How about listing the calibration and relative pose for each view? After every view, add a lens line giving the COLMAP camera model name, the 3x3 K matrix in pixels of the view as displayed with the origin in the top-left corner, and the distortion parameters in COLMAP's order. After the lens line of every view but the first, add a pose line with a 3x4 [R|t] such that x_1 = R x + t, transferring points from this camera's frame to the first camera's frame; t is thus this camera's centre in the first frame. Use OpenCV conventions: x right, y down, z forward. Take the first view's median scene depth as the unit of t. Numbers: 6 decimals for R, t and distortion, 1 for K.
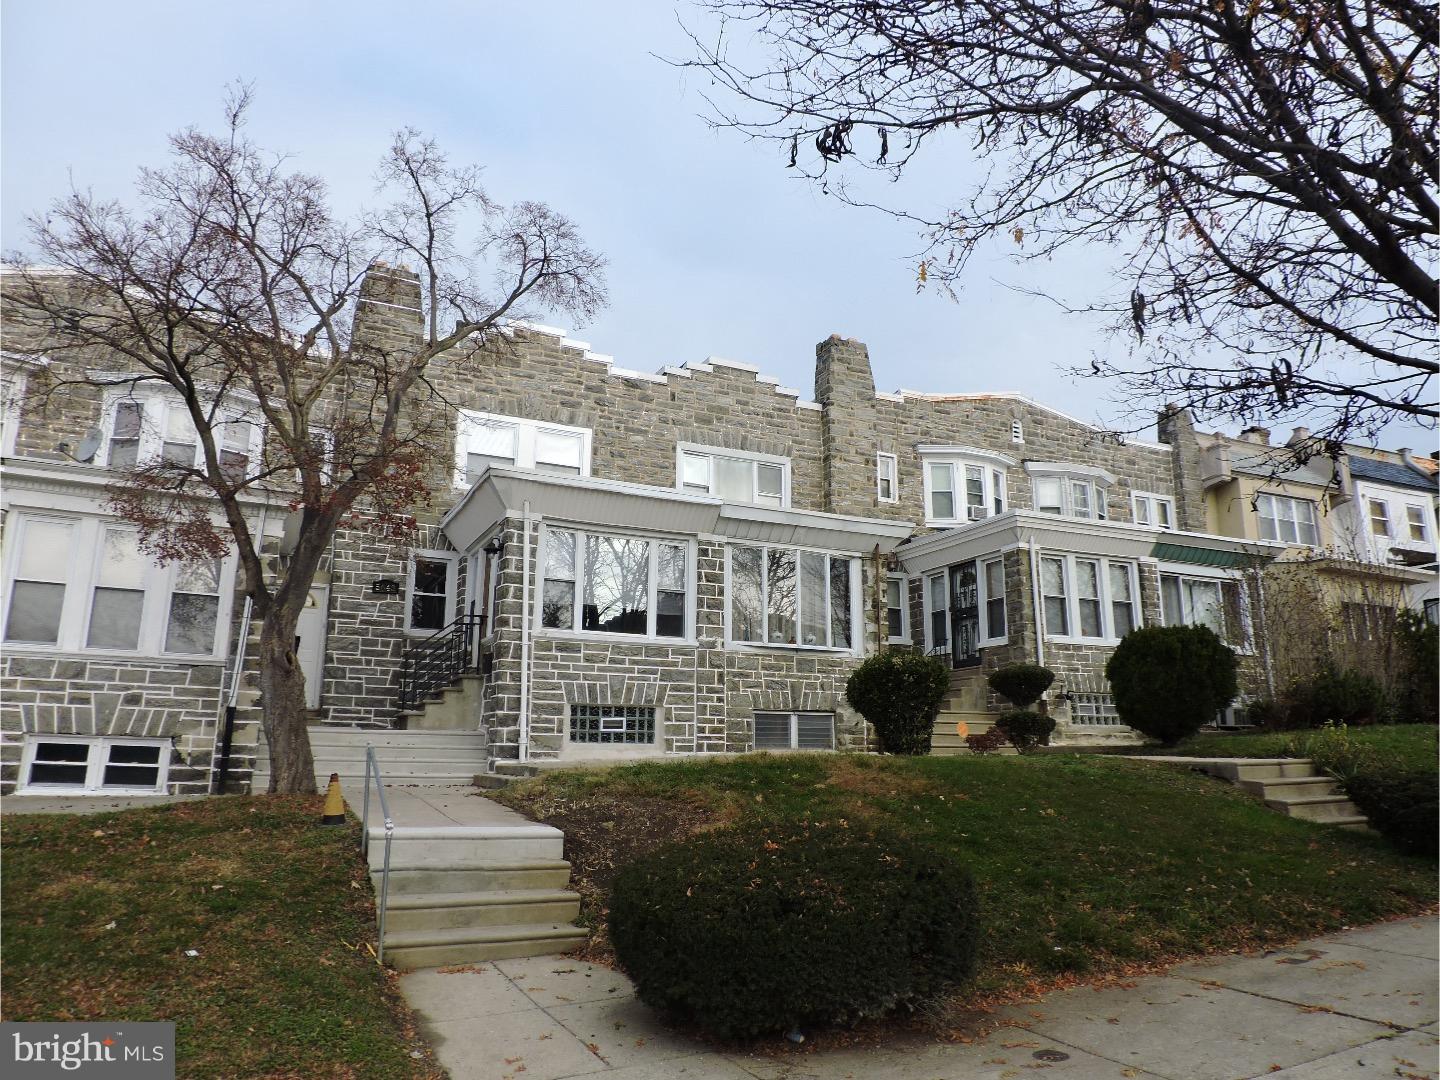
lens RADIAL K [[1025.3, 0, 719.7], [0, 1025.3, 538.8], [0, 0, 1]] dist [-0.010491, -0.007536]
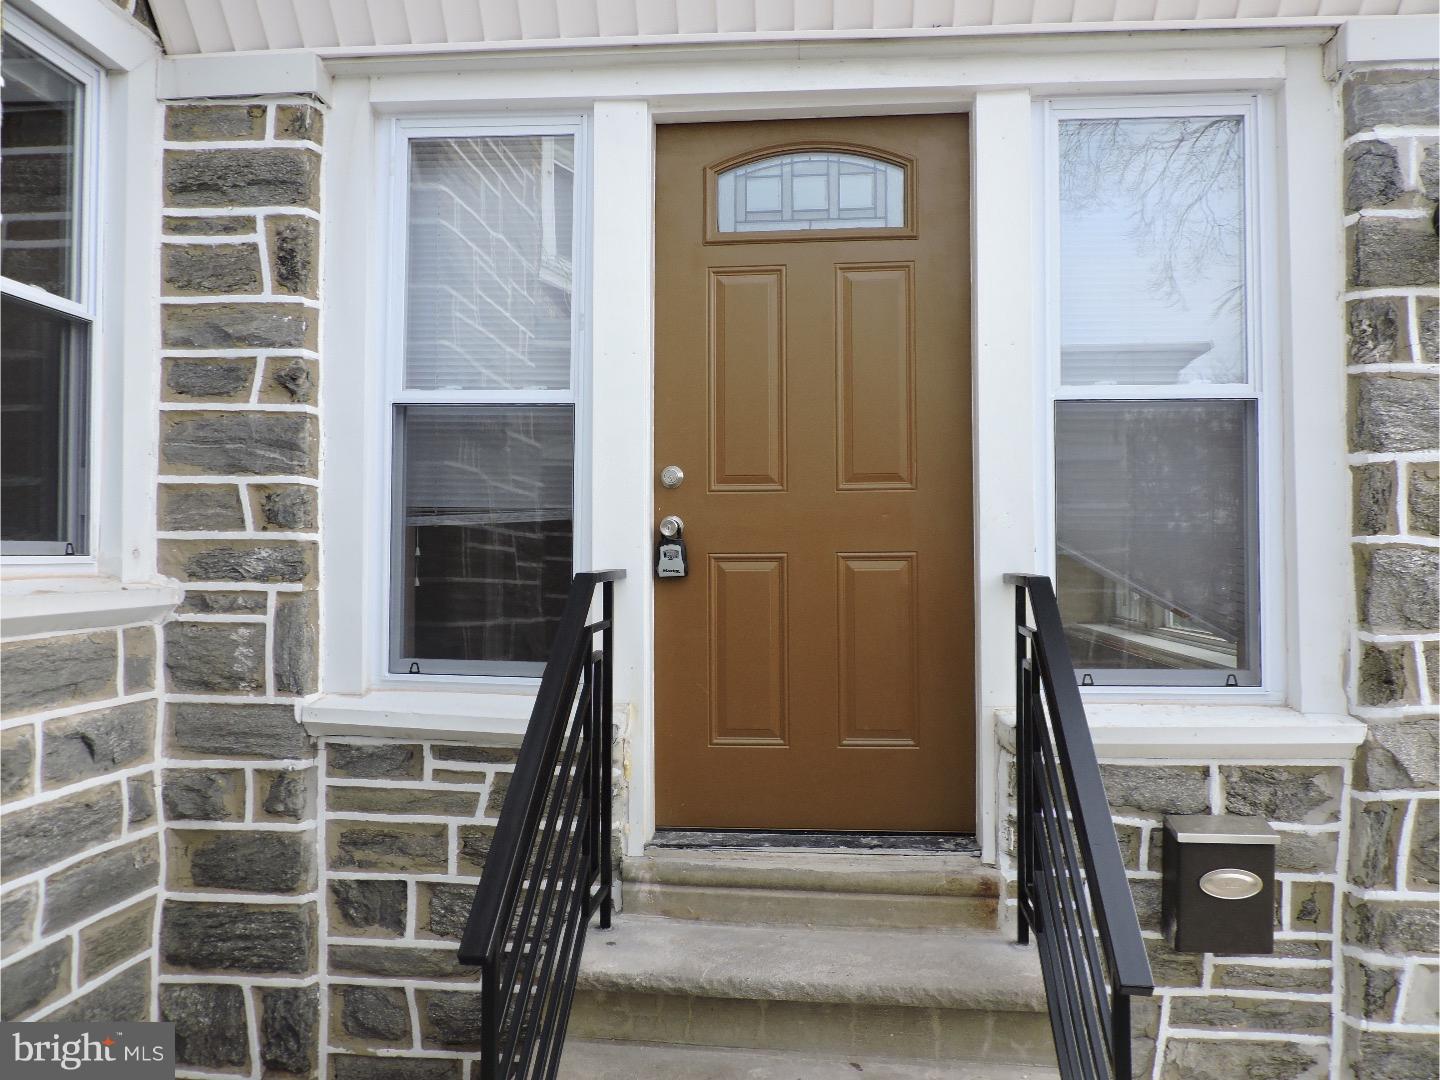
lens RADIAL K [[1025.3, 0, 721.4], [0, 1025.3, 541.3], [0, 0, 1]] dist [-0.010491, -0.007536]
pose [[0.492059, 0.011015, 0.870492, -0.369052], [-0.189593, 0.977275, 0.094804, 0.059845], [-0.849666, -0.211689, 0.482965, 0.896562]]
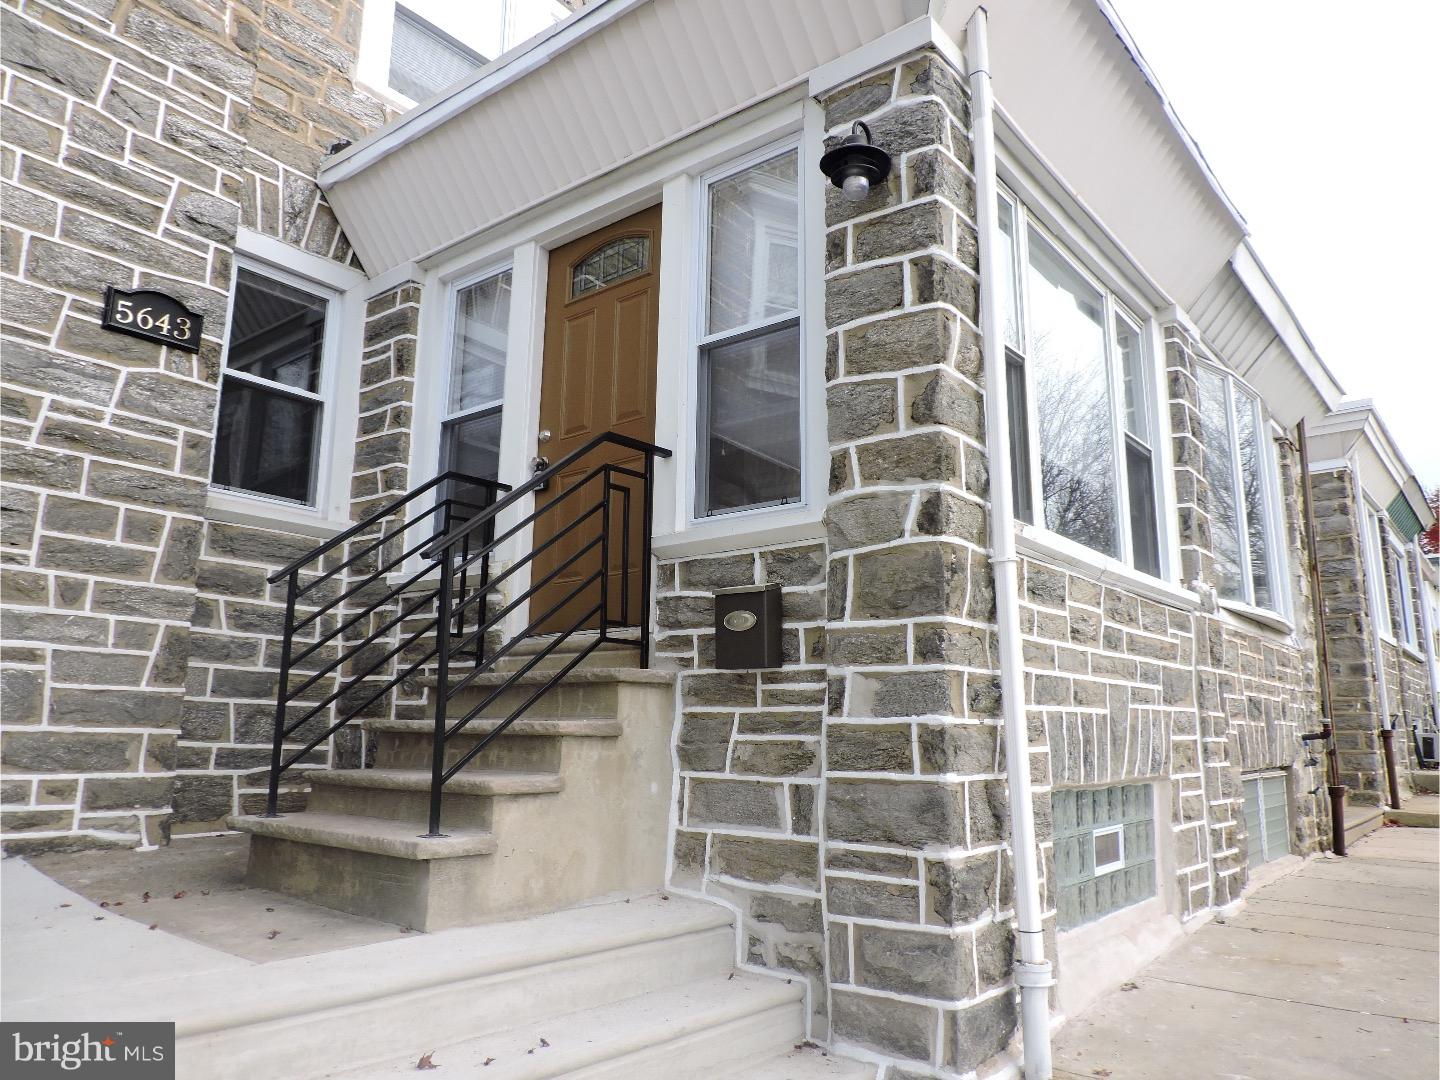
lens RADIAL K [[1025.3, 0, 718.6], [0, 1025.3, 532.9], [0, 0, 1]] dist [-0.010491, -0.007536]
pose [[0.898390, 0.088571, 0.430176, -0.306662], [-0.099678, 0.995014, 0.003301, 0.088463], [-0.427738, -0.045845, 0.902739, 0.699733]]
